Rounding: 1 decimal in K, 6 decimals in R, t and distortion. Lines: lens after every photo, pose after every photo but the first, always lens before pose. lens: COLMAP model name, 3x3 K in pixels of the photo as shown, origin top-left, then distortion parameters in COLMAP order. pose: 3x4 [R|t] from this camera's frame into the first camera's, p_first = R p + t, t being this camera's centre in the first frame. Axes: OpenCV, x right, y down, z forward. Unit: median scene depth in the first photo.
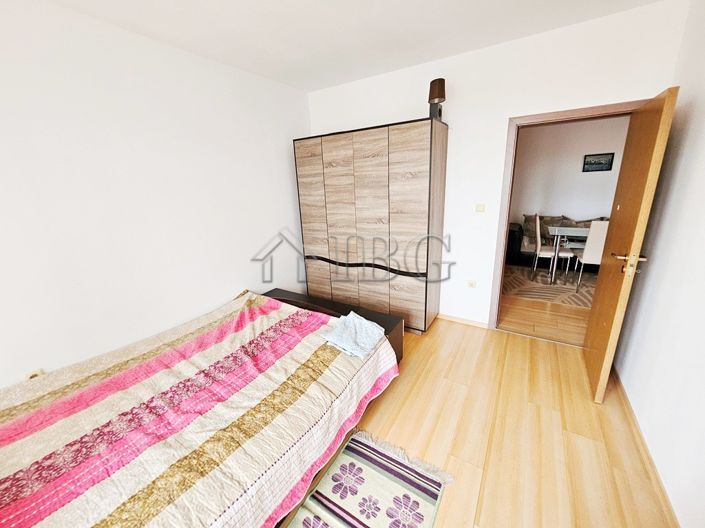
lens RADIAL K [[277.3, 0, 348.2], [0, 277.3, 258.9], [0, 0, 1]] dist [-0.001609, -0.001086]
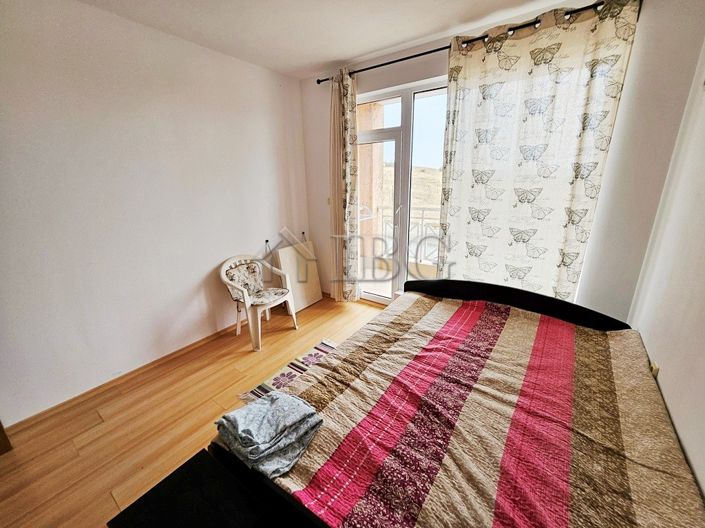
lens RADIAL K [[277.3, 0, 349.5], [0, 277.3, 261.0], [0, 0, 1]] dist [-0.001609, -0.001086]
pose [[-0.996954, 0.045009, 0.063690, -0.233148], [0.071883, 0.847085, 0.526573, -0.362932], [-0.030250, 0.529548, -0.847741, 1.468779]]
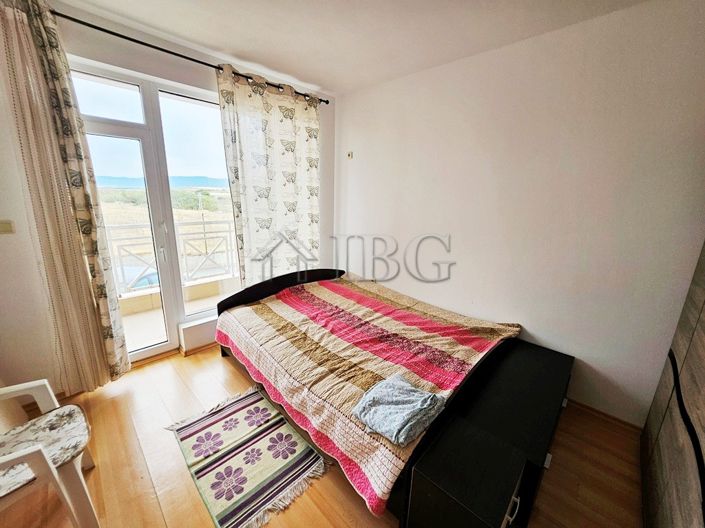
lens RADIAL K [[277.3, 0, 348.3], [0, 277.3, 263.1], [0, 0, 1]] dist [-0.001609, -0.001086]
pose [[-0.207684, 0.274724, -0.938826, 0.662131], [-0.279285, 0.903150, 0.326066, -0.261985], [0.937479, 0.329919, -0.110843, 0.939448]]
